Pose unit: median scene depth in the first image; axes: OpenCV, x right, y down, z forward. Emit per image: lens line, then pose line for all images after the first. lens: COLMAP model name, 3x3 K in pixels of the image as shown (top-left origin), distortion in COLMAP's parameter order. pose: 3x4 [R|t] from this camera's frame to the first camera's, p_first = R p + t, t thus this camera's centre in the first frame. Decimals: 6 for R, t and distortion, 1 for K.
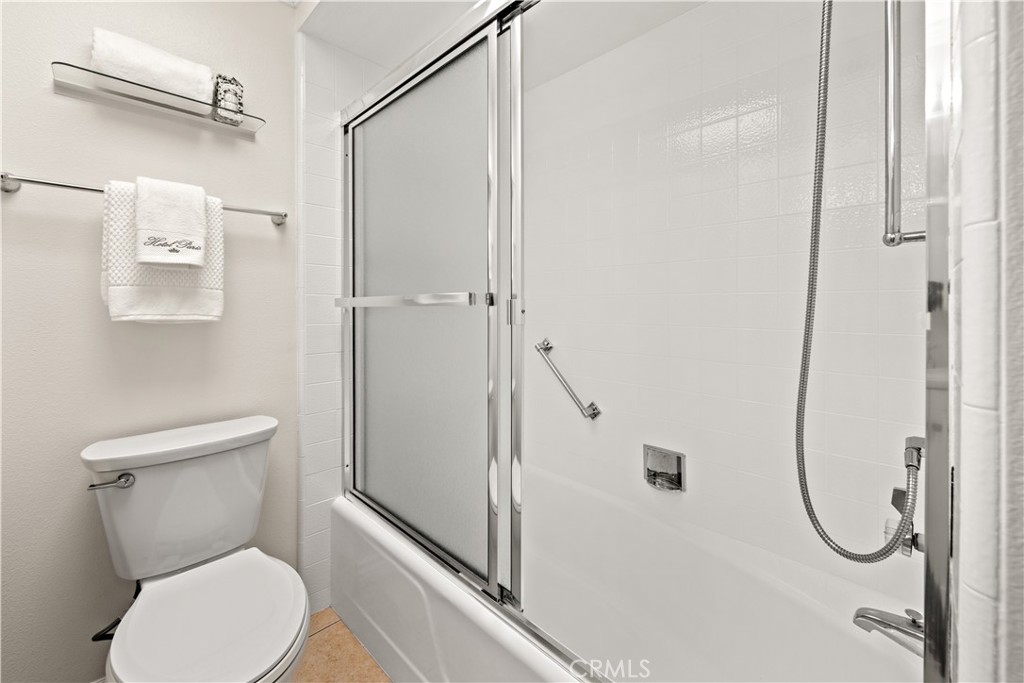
lens RADIAL K [[417.2, 0, 513.3], [0, 417.2, 309.7], [0, 0, 1]] dist [0.002174, -0.000265]
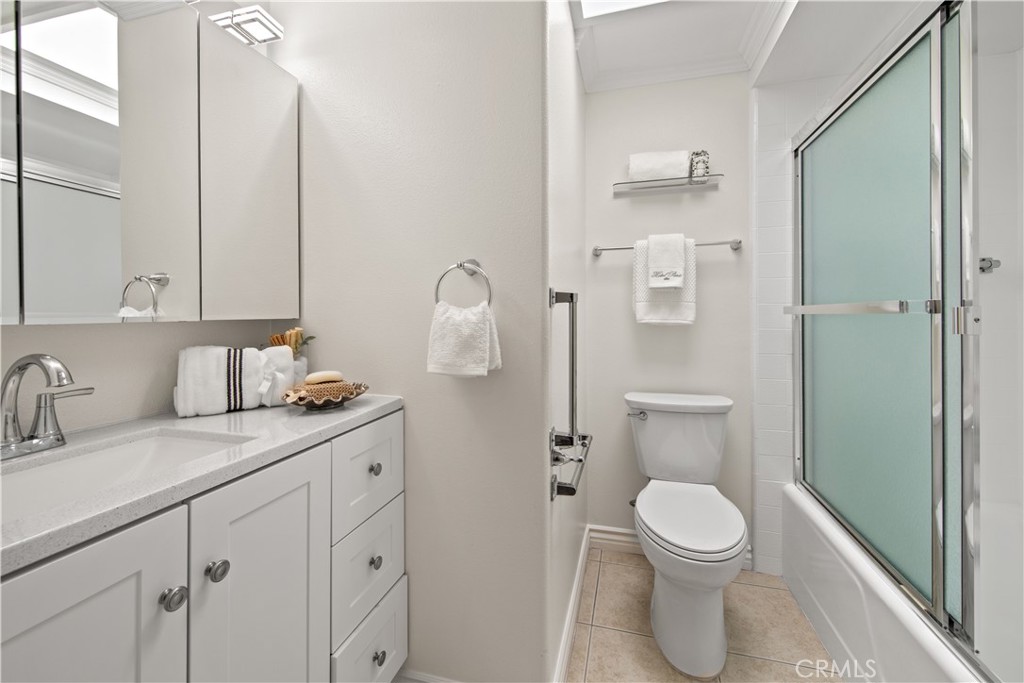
lens RADIAL K [[417.2, 0, 513.3], [0, 417.2, 309.7], [0, 0, 1]] dist [0.002174, -0.000265]
pose [[0.487334, -0.009996, -0.873158, 0.254651], [-0.001964, 0.999919, -0.012544, -0.003836], [0.873213, 0.007828, 0.487276, -0.247244]]
